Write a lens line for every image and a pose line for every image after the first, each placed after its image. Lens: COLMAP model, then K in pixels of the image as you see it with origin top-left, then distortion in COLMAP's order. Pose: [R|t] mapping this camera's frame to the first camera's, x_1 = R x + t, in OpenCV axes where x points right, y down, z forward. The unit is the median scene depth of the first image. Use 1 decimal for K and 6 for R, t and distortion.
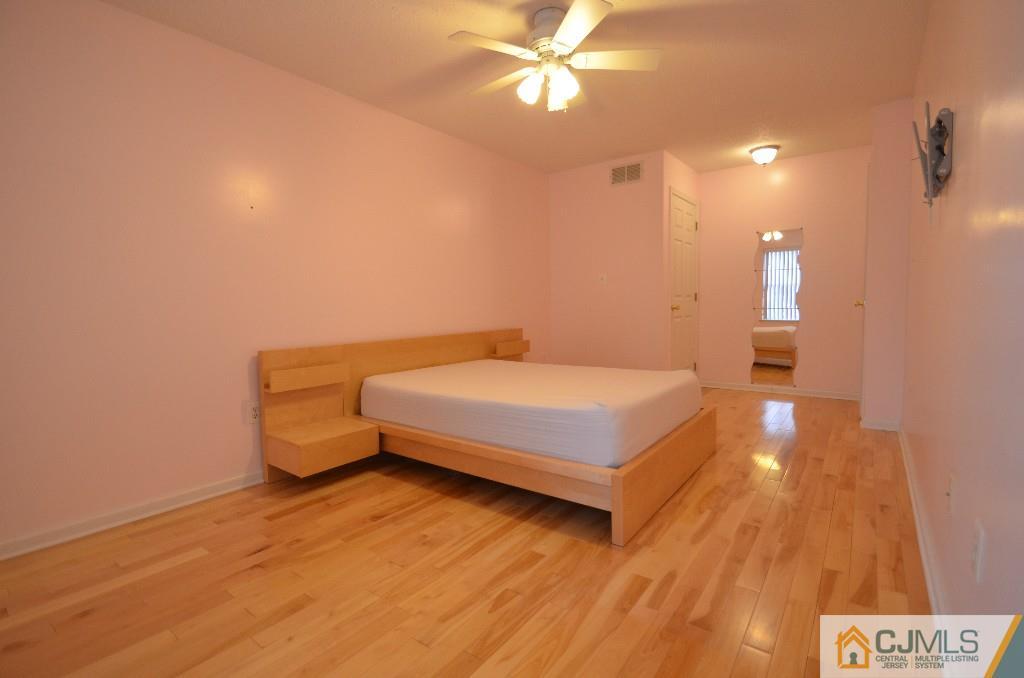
lens RADIAL K [[468.9, 0, 515.3], [0, 468.9, 340.7], [0, 0, 1]] dist [0.001227, -0.000082]
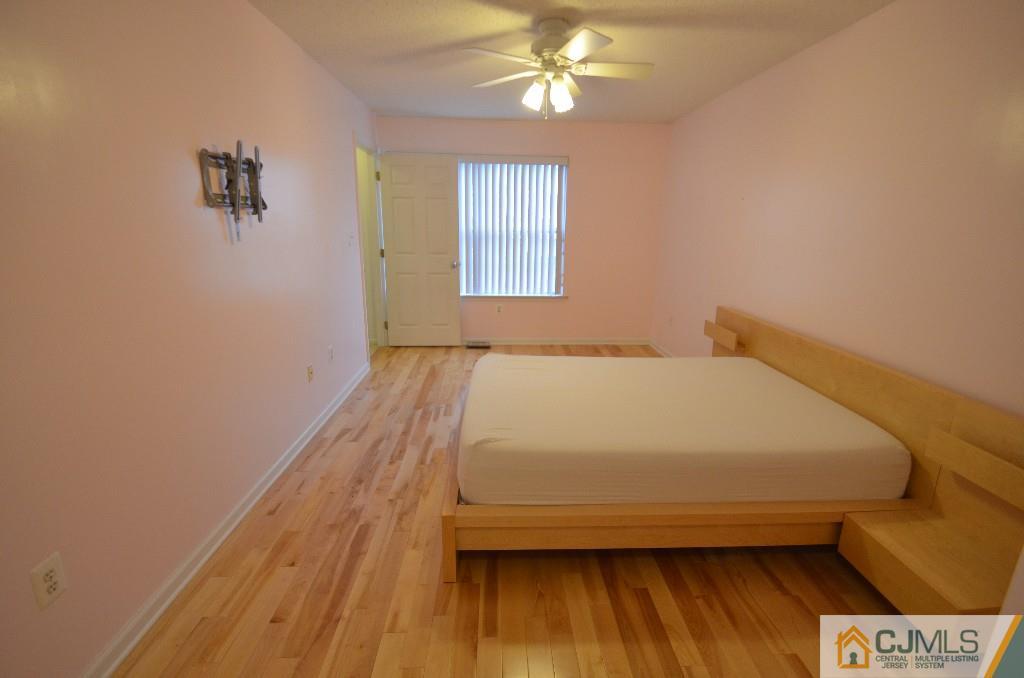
lens RADIAL K [[468.9, 0, 515.3], [0, 468.9, 340.7], [0, 0, 1]] dist [0.001227, -0.000082]
pose [[-0.774473, 0.159368, -0.612203, 1.018198], [-0.048199, 0.950069, 0.308295, -0.358082], [0.630768, 0.268274, -0.728122, 2.126798]]
